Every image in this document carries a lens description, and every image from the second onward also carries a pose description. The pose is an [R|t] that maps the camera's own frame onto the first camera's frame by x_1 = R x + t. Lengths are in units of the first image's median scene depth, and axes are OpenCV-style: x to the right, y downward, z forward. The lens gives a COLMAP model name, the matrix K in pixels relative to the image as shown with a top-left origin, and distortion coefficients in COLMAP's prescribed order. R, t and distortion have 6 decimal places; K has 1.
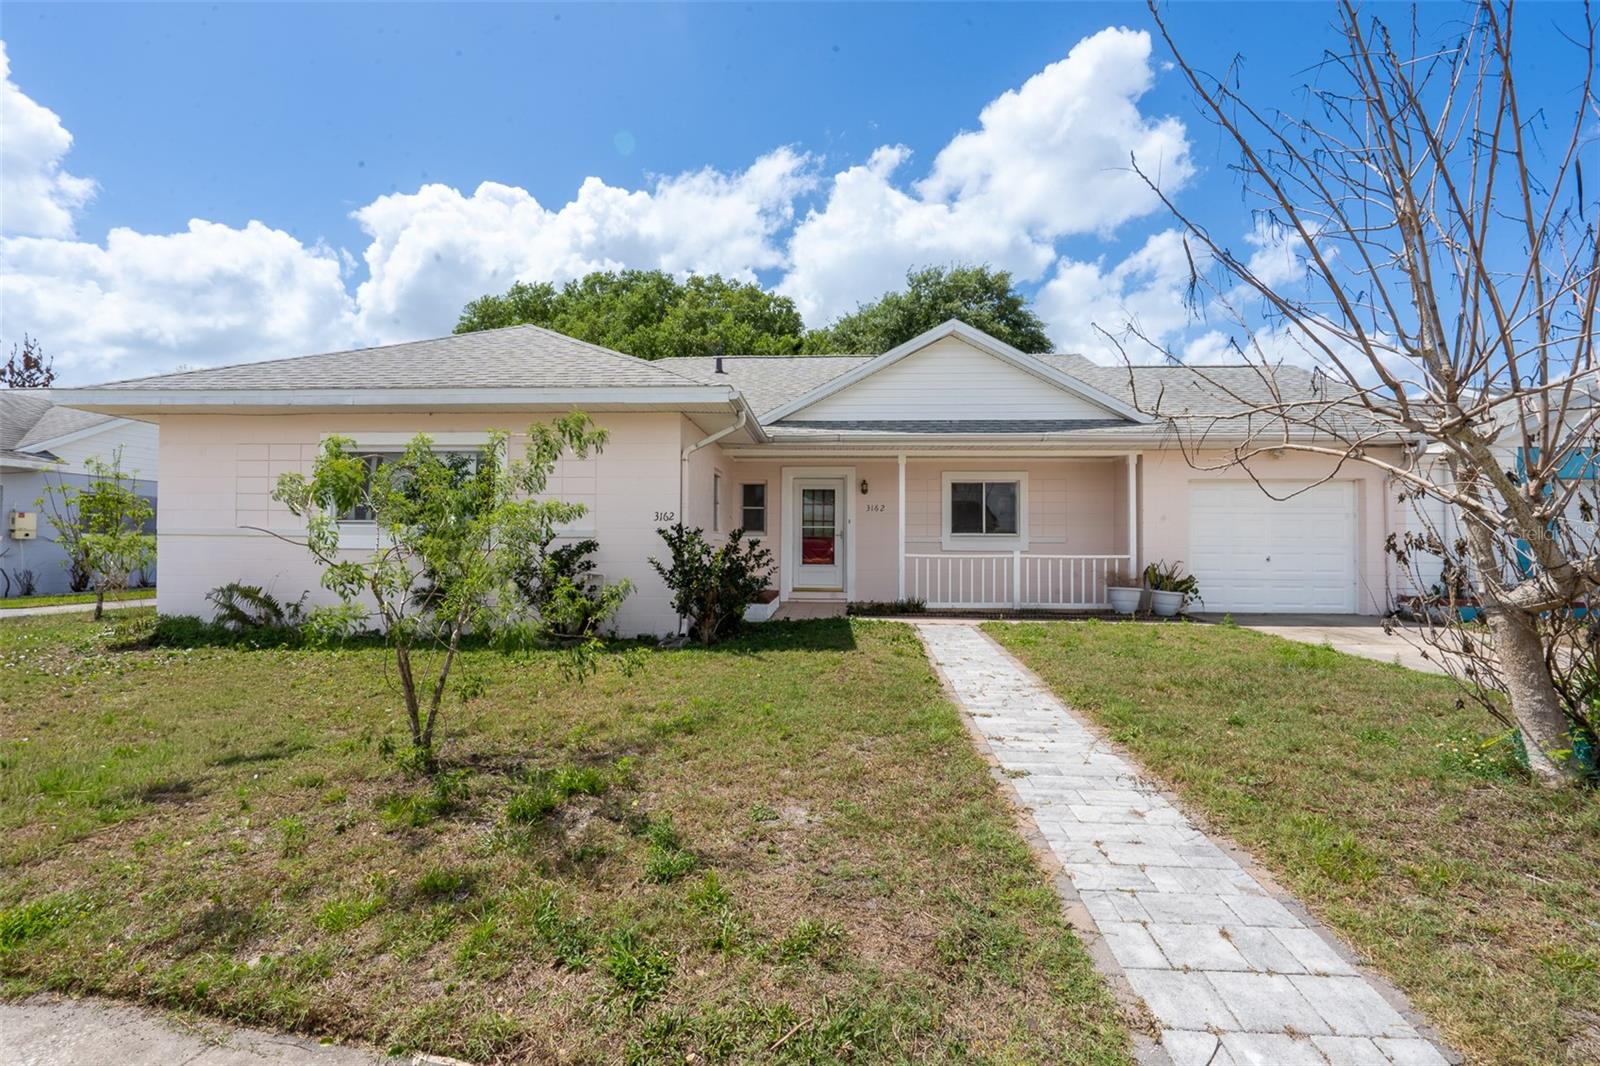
lens RADIAL K [[721.2, 0, 801.6], [0, 721.2, 536.4], [0, 0, 1]] dist [-0.008336, 0.001546]
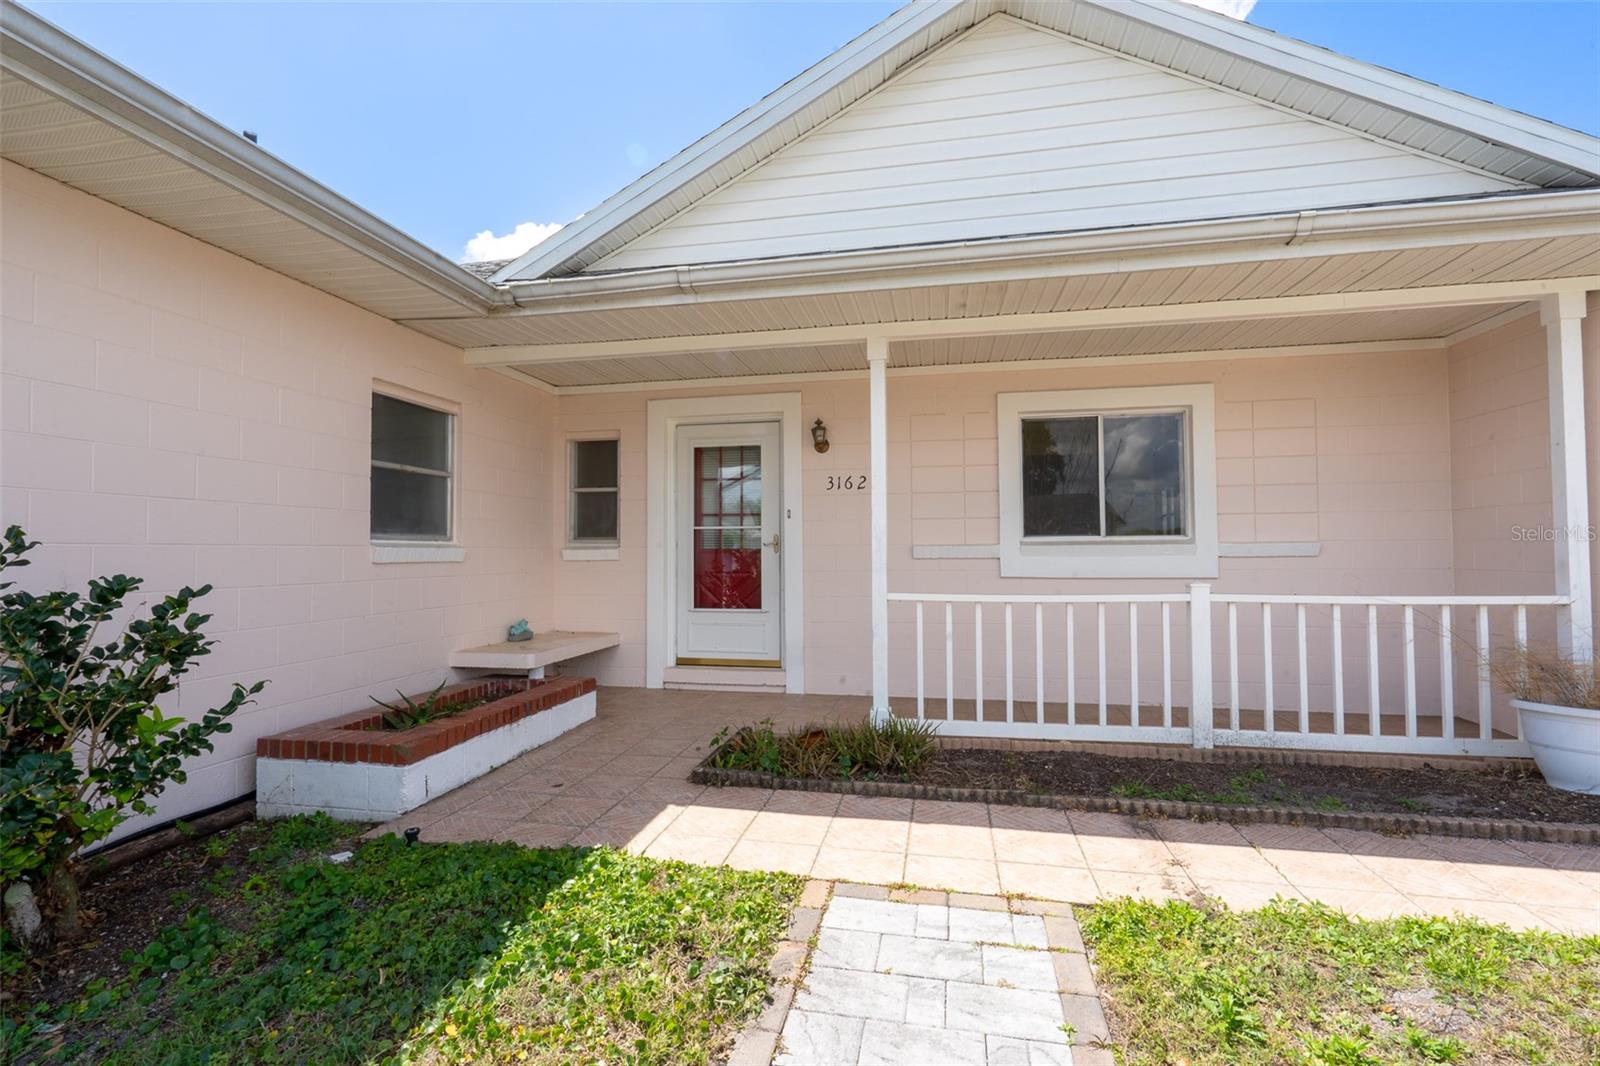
lens RADIAL K [[721.2, 0, 795.3], [0, 721.2, 532.2], [0, 0, 1]] dist [-0.008336, 0.001546]
pose [[0.984301, -0.015004, -0.175857, 0.149468], [0.013451, 0.999859, -0.010021, -0.004869], [0.175982, 0.007498, 0.984365, 0.559314]]
